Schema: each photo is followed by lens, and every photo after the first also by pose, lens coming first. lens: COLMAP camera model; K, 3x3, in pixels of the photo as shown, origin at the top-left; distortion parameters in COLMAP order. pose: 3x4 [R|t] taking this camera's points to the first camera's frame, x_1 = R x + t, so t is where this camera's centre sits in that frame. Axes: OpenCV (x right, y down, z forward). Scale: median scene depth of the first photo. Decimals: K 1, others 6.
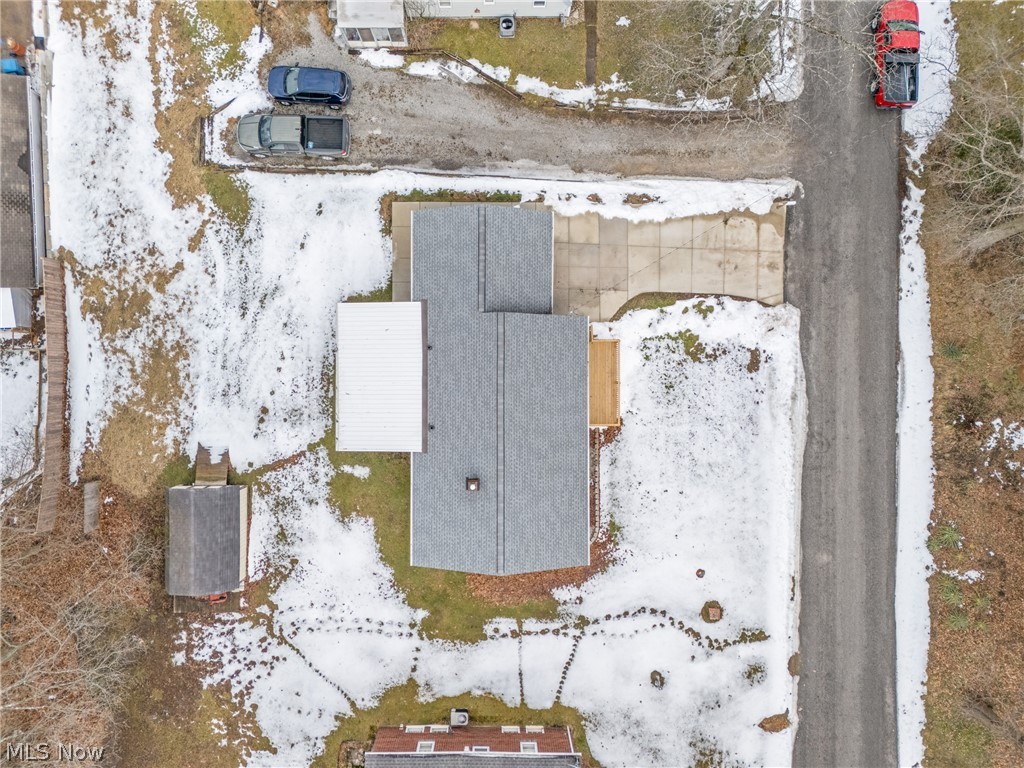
lens RADIAL K [[761.9, 0, 506.6], [0, 761.9, 392.7], [0, 0, 1]] dist [0.057675, -0.050804]
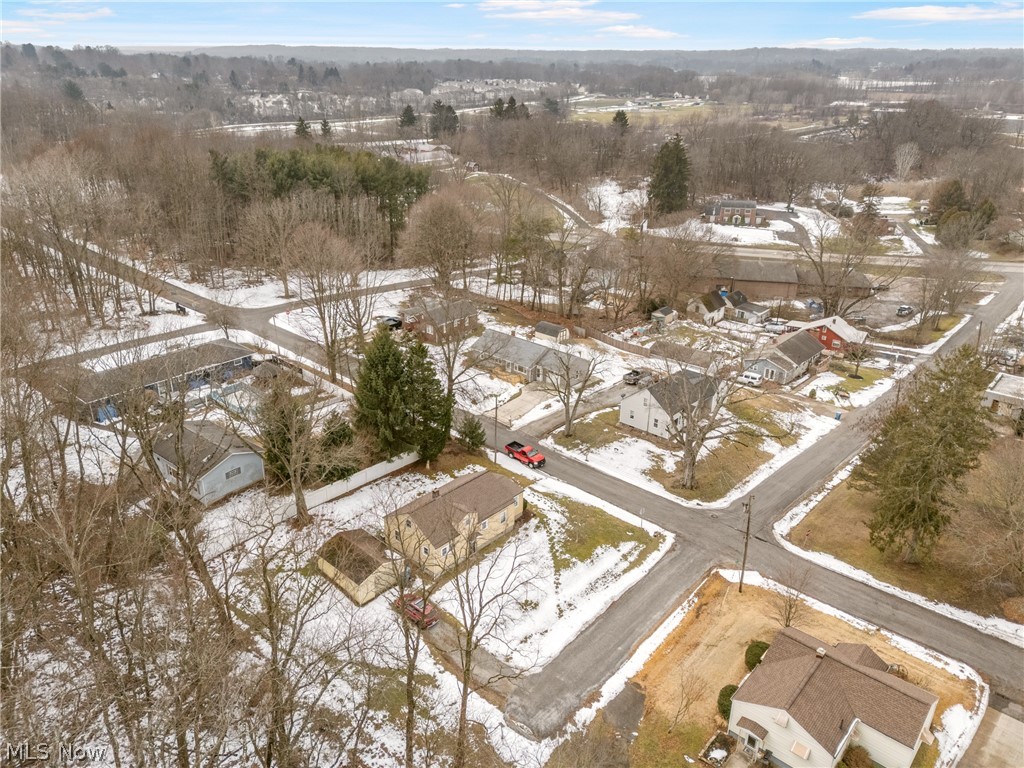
lens RADIAL K [[761.9, 0, 514.1], [0, 761.9, 382.8], [0, 0, 1]] dist [0.057675, -0.050804]
pose [[-0.673096, 0.275822, -0.686195, 2.003774], [-0.739272, -0.276603, 0.613977, -1.733147], [-0.020455, 0.920550, 0.390088, -0.097708]]
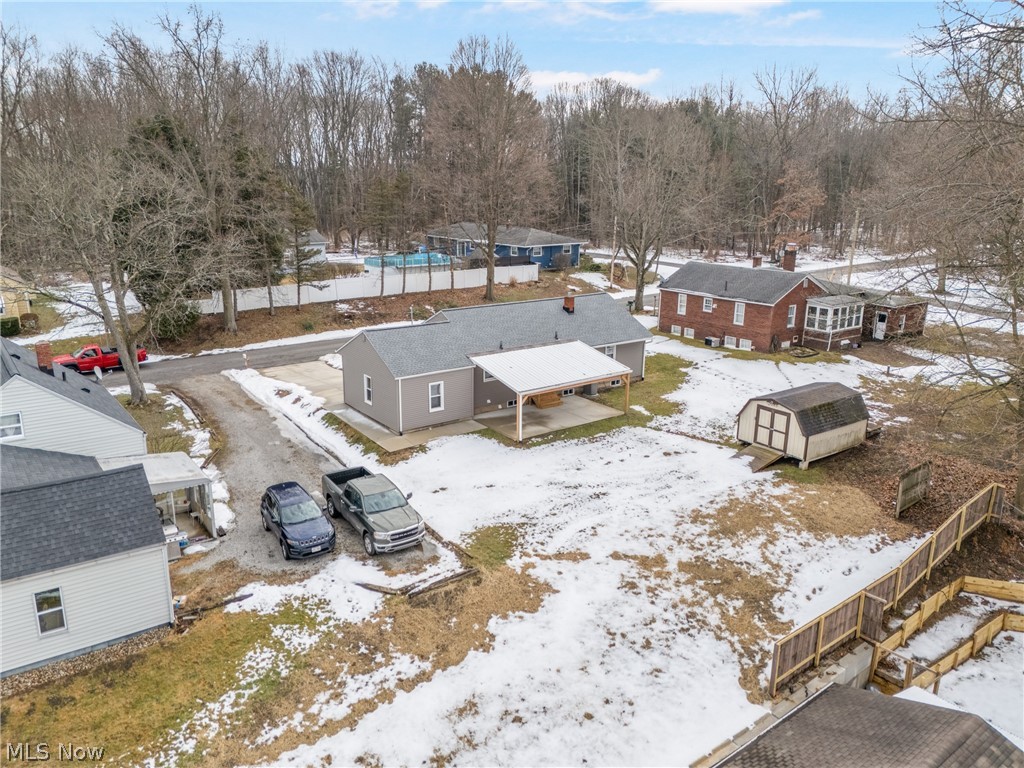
lens RADIAL K [[761.9, 0, 507.0], [0, 761.9, 386.5], [0, 0, 1]] dist [0.057675, -0.050804]
pose [[-0.584963, -0.233703, 0.776661, -0.860214], [0.810992, -0.156107, 0.563846, -0.602163], [-0.010530, 0.959695, 0.280848, 0.667279]]
